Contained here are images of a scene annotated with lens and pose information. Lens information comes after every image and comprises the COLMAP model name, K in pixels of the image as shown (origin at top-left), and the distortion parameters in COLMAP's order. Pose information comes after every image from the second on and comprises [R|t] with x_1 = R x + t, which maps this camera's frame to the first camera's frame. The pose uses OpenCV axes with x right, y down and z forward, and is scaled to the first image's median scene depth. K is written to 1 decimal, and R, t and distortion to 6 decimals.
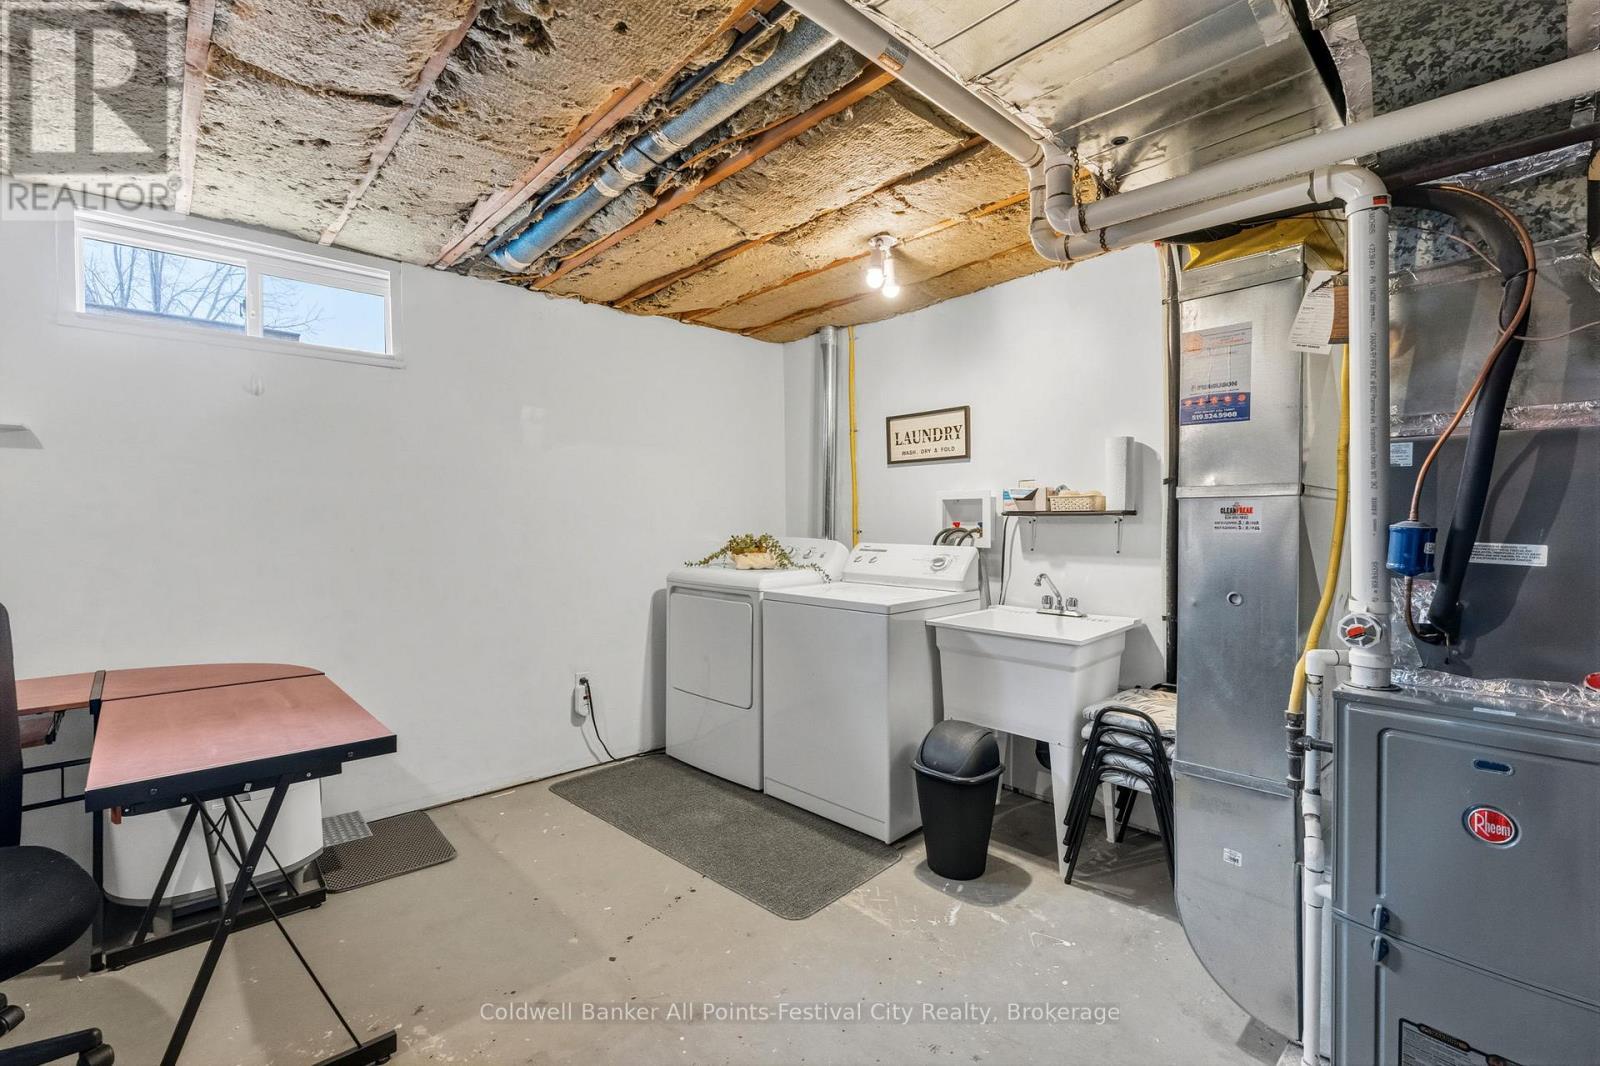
lens RADIAL K [[717.0, 0, 788.6], [0, 717.0, 527.0], [0, 0, 1]] dist [-0.011580, 0.009730]
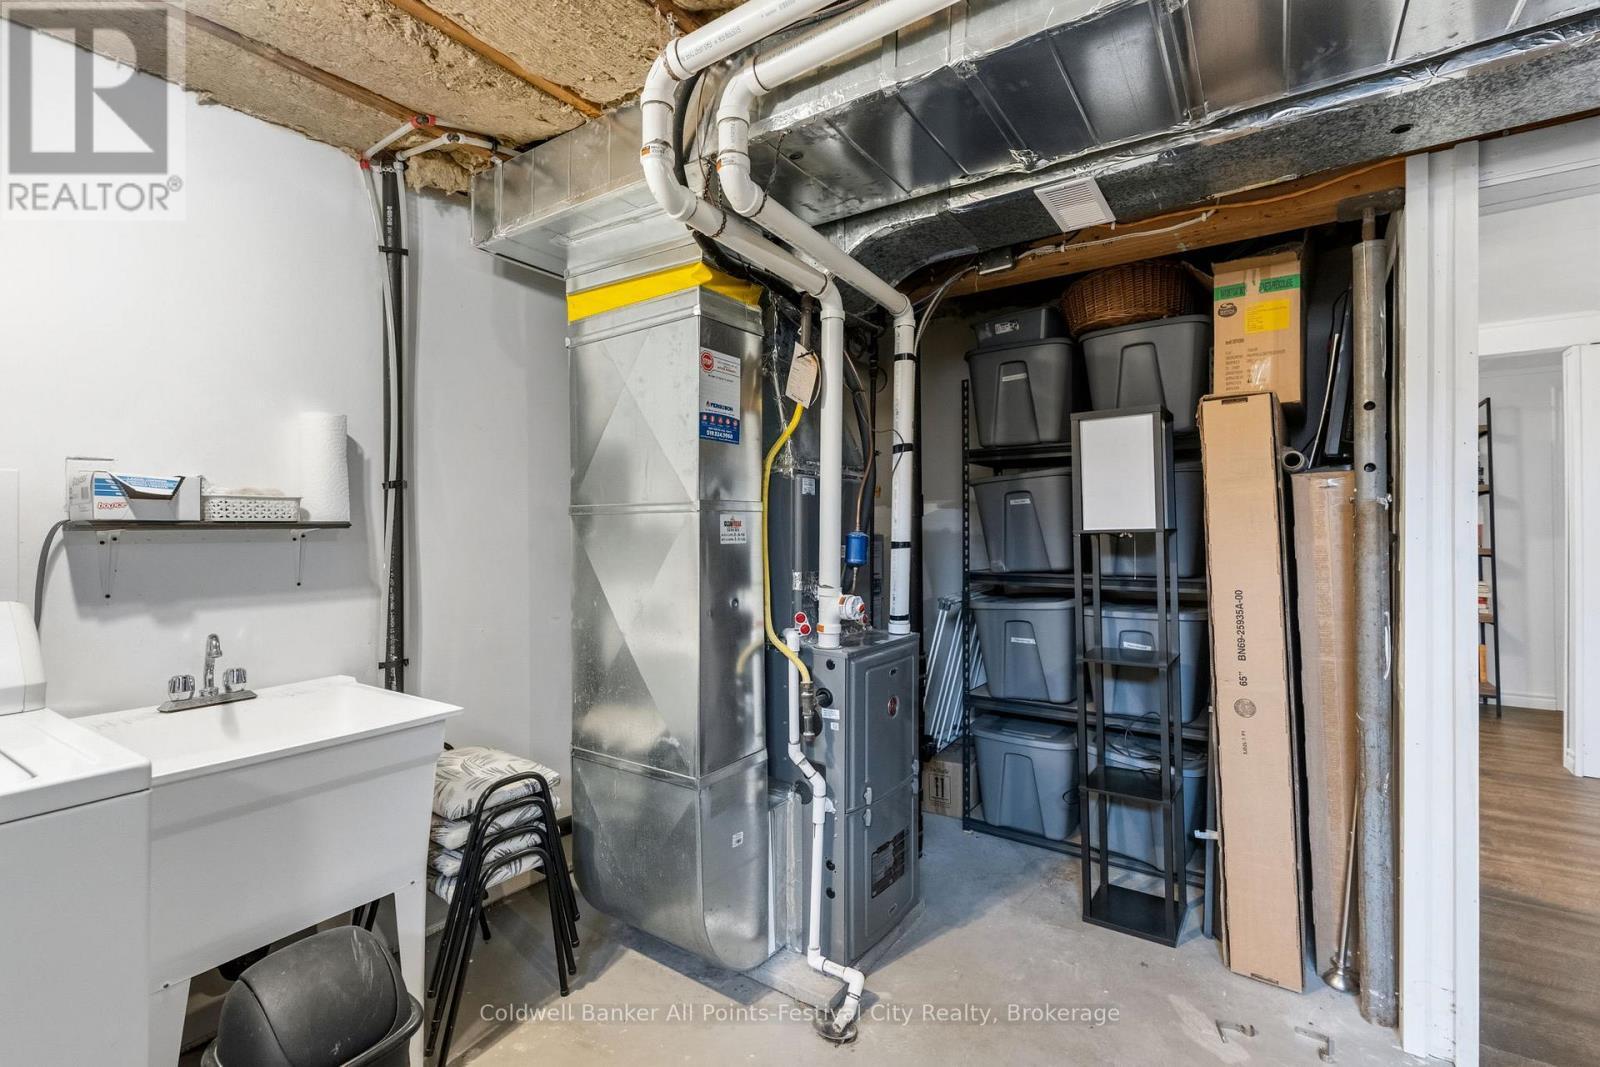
lens RADIAL K [[717.0, 0, 788.6], [0, 717.0, 527.5], [0, 0, 1]] dist [-0.011580, 0.009730]
pose [[-0.228824, 0.006902, 0.973443, -0.349461], [0.017363, 0.999845, -0.003008, -0.009310], [-0.973313, 0.016213, -0.228908, 0.863602]]
